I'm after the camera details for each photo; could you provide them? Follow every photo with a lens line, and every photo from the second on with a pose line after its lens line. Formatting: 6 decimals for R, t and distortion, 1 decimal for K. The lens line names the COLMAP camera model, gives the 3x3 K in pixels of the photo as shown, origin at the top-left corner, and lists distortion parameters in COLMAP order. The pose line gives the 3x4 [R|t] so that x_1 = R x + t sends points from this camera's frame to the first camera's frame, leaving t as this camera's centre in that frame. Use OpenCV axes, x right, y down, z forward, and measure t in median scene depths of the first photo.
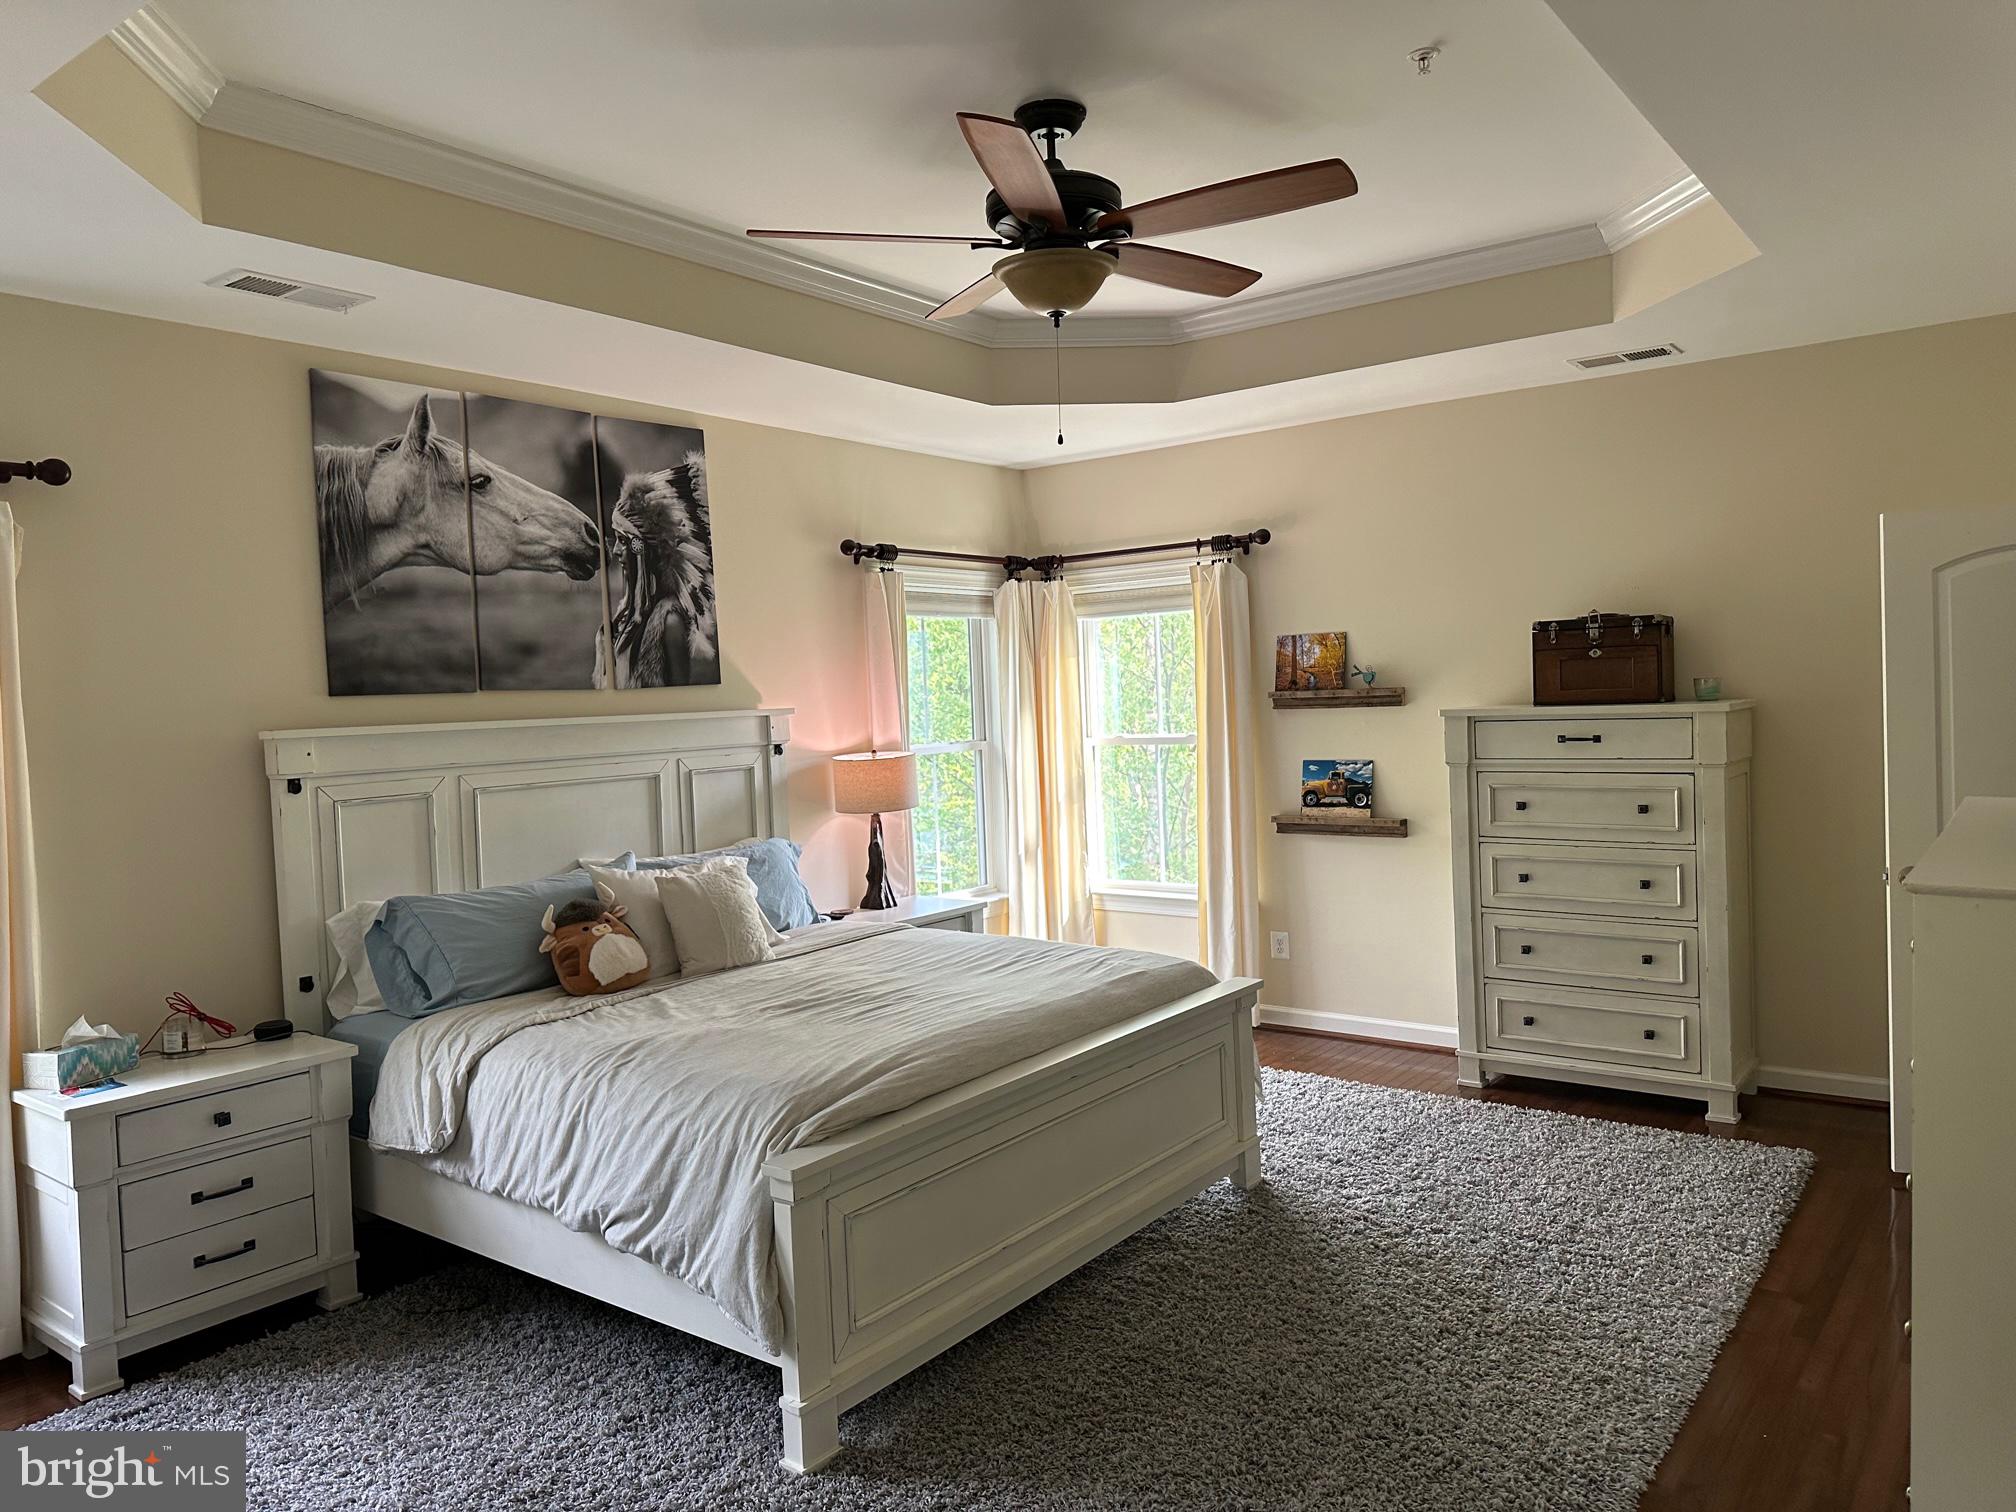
lens RADIAL K [[1420.5, 0, 1026.7], [0, 1420.5, 750.5], [0, 0, 1]] dist [0.054996, -0.059593]
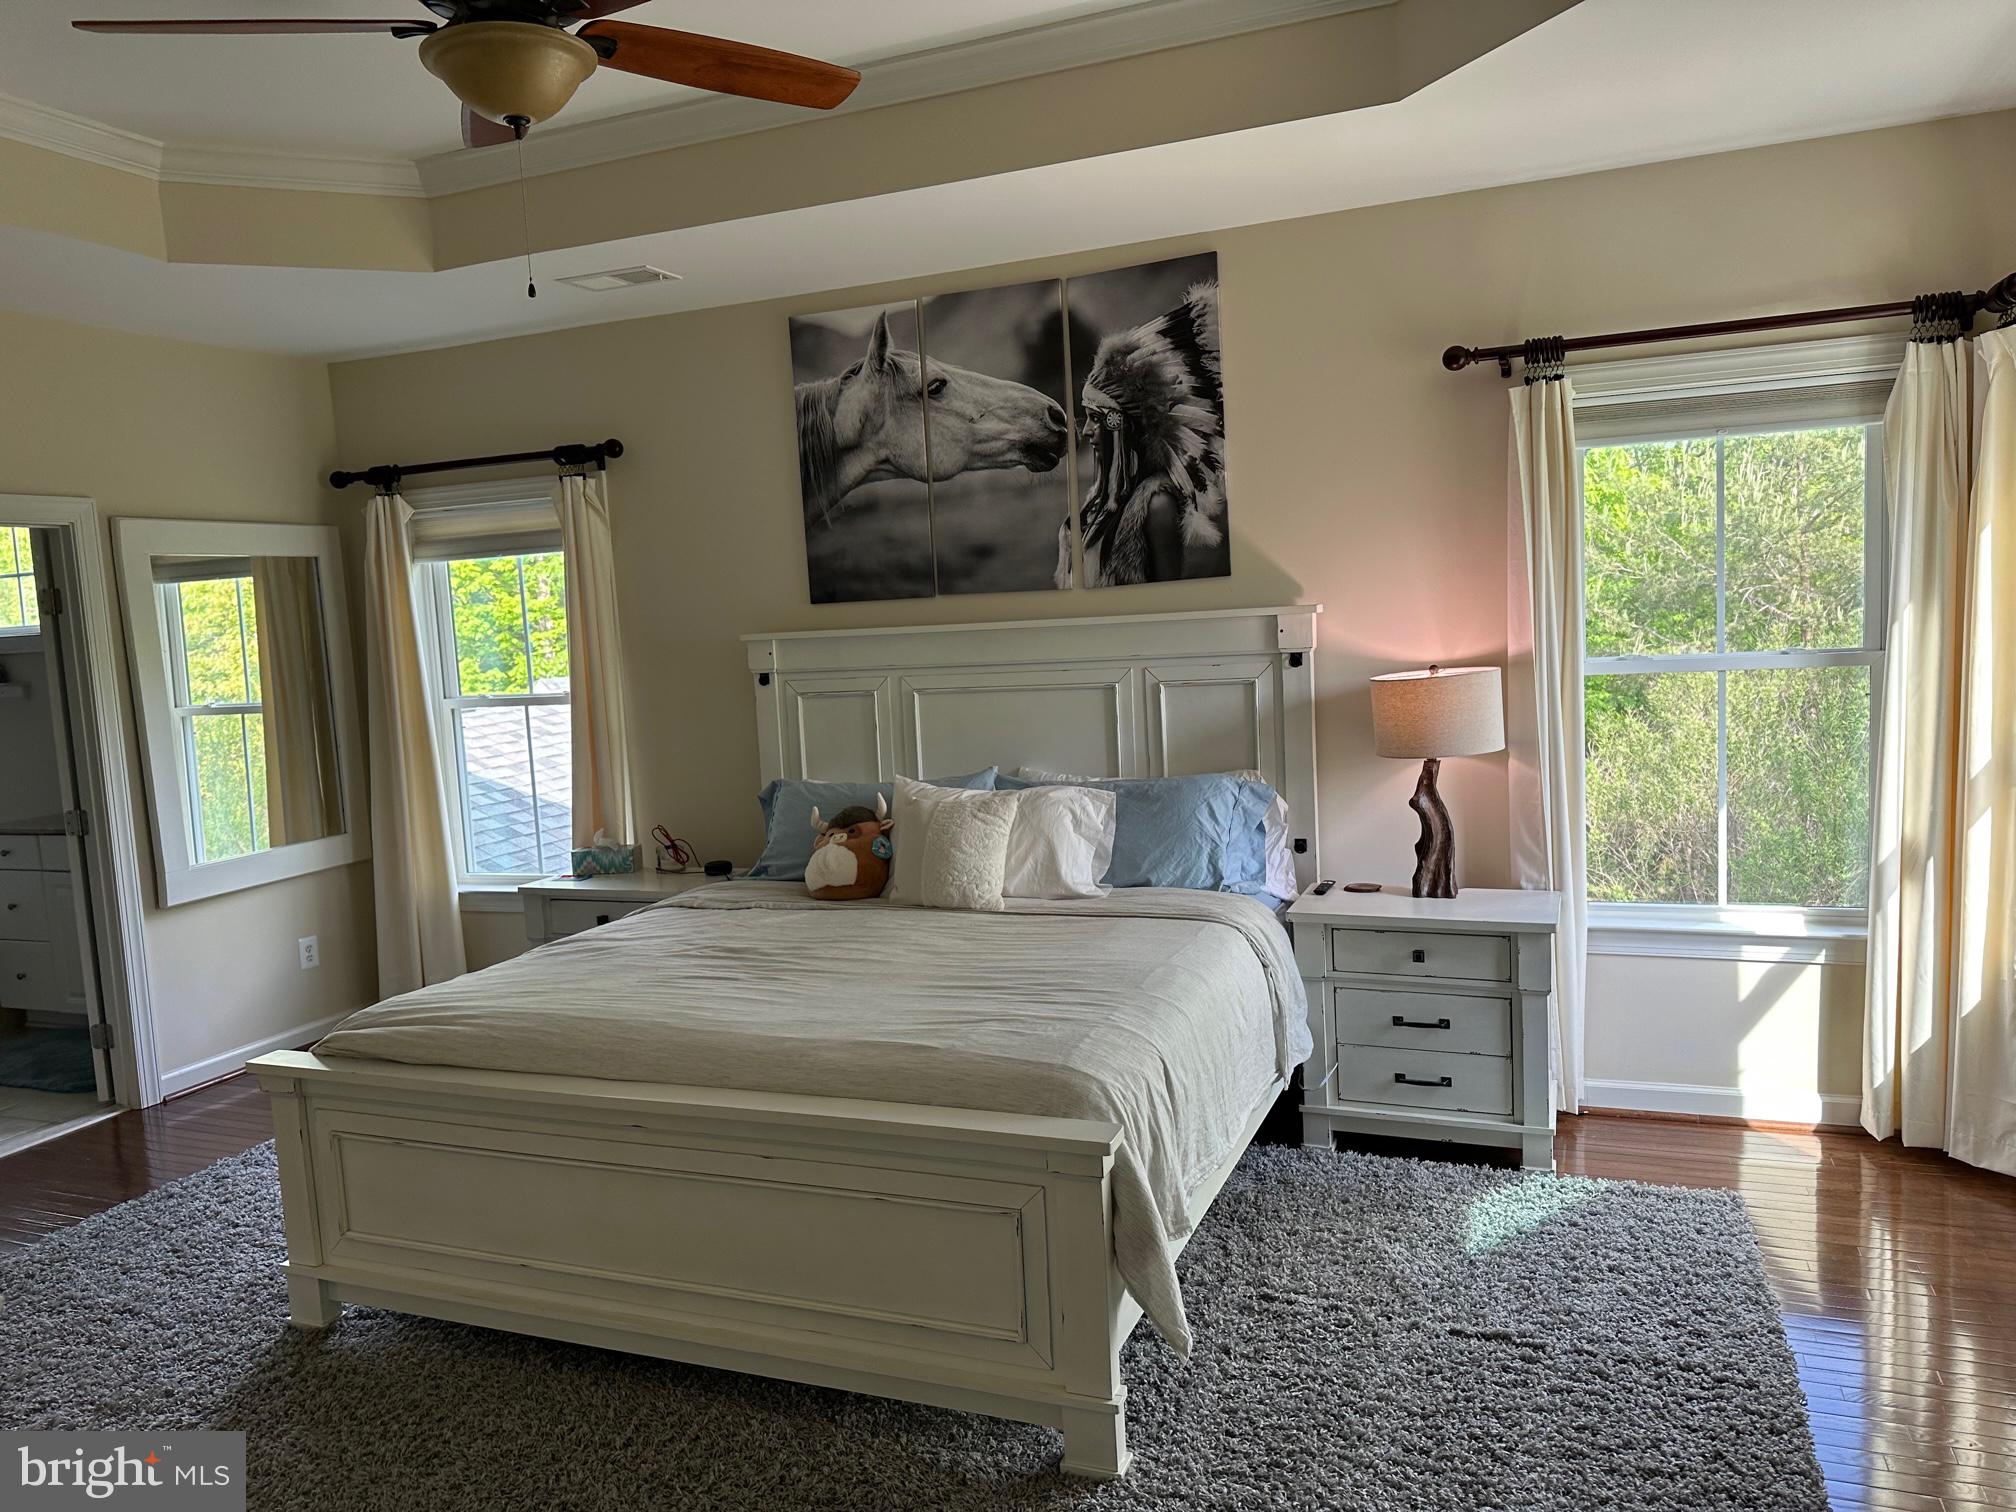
lens RADIAL K [[1420.5, 0, 1067.0], [0, 1420.5, 799.3], [0, 0, 1]] dist [0.054996, -0.059593]
pose [[0.250765, 0.153012, -0.955879, 0.609561], [0.005277, 0.987198, 0.159409, -0.055581], [0.968034, -0.045019, 0.246748, 0.772589]]
